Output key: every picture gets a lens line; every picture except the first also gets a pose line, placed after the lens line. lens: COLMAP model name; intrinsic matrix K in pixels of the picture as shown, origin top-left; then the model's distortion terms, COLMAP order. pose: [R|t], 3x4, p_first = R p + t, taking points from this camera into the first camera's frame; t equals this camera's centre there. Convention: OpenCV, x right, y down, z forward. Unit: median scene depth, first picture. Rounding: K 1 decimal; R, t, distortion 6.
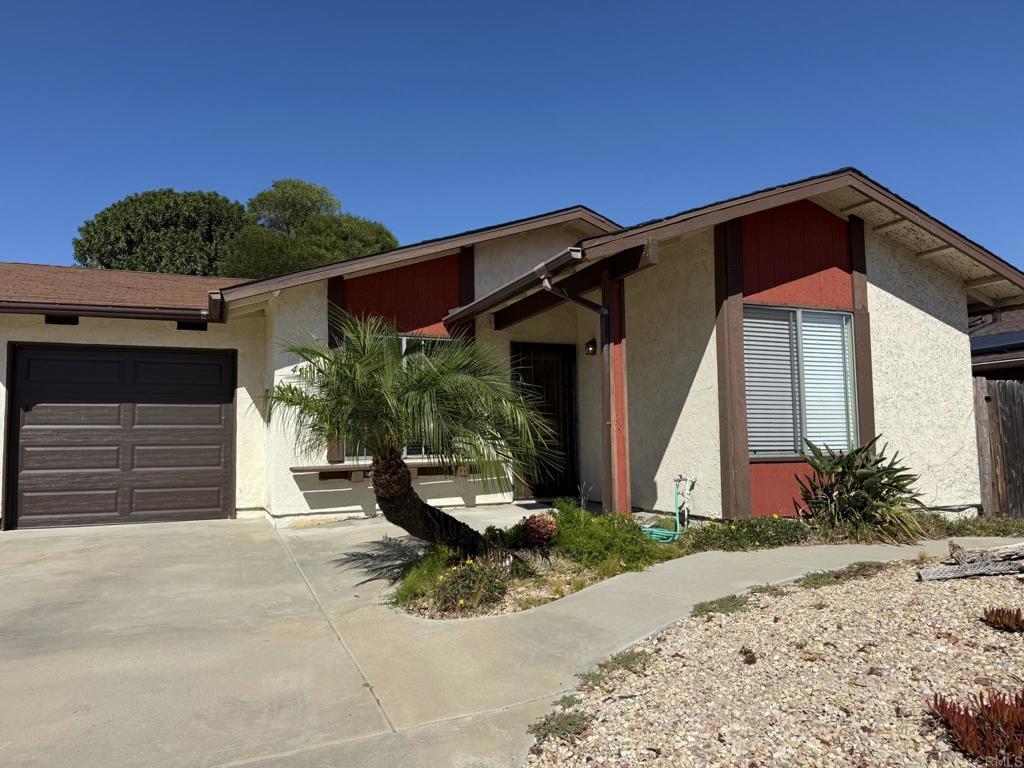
lens RADIAL K [[723.6, 0, 512.6], [0, 723.6, 388.2], [0, 0, 1]] dist [0.064648, -0.063741]
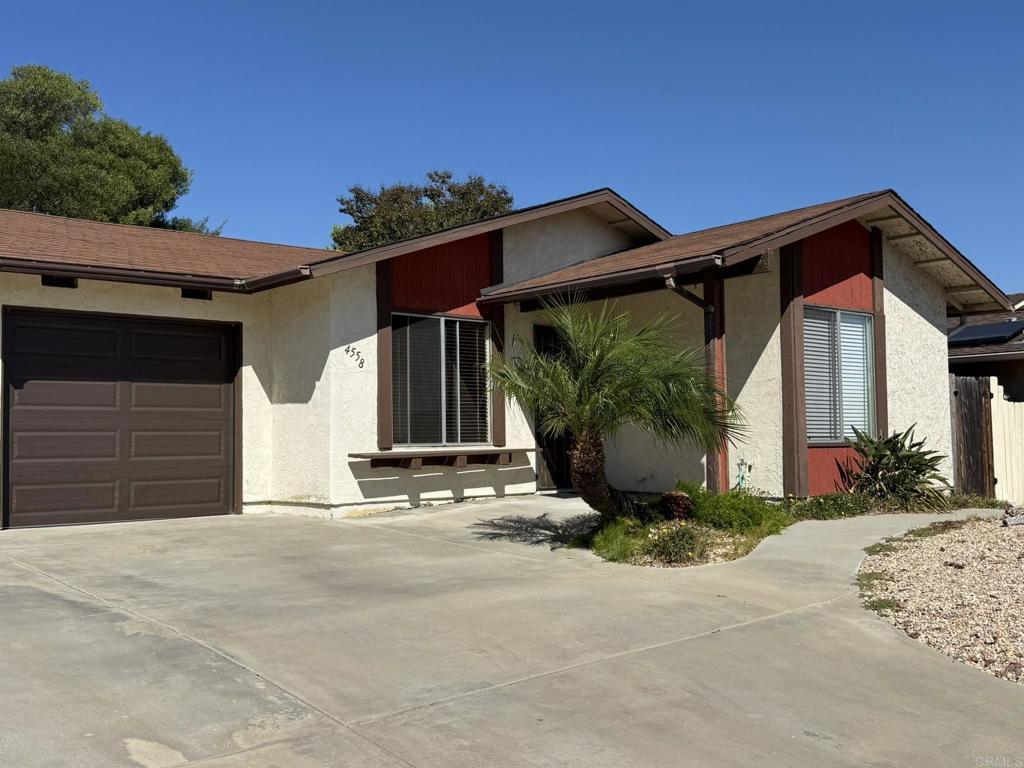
lens RADIAL K [[1007.3, 0, 512.0], [0, 1007.3, 384.0], [0, 0, 1]] dist [0.175721, -0.333593]
pose [[0.953488, 0.019901, 0.300775, -0.492953], [-0.024948, 0.999605, 0.012950, -0.003562], [-0.300398, -0.019852, 0.953607, -0.303595]]
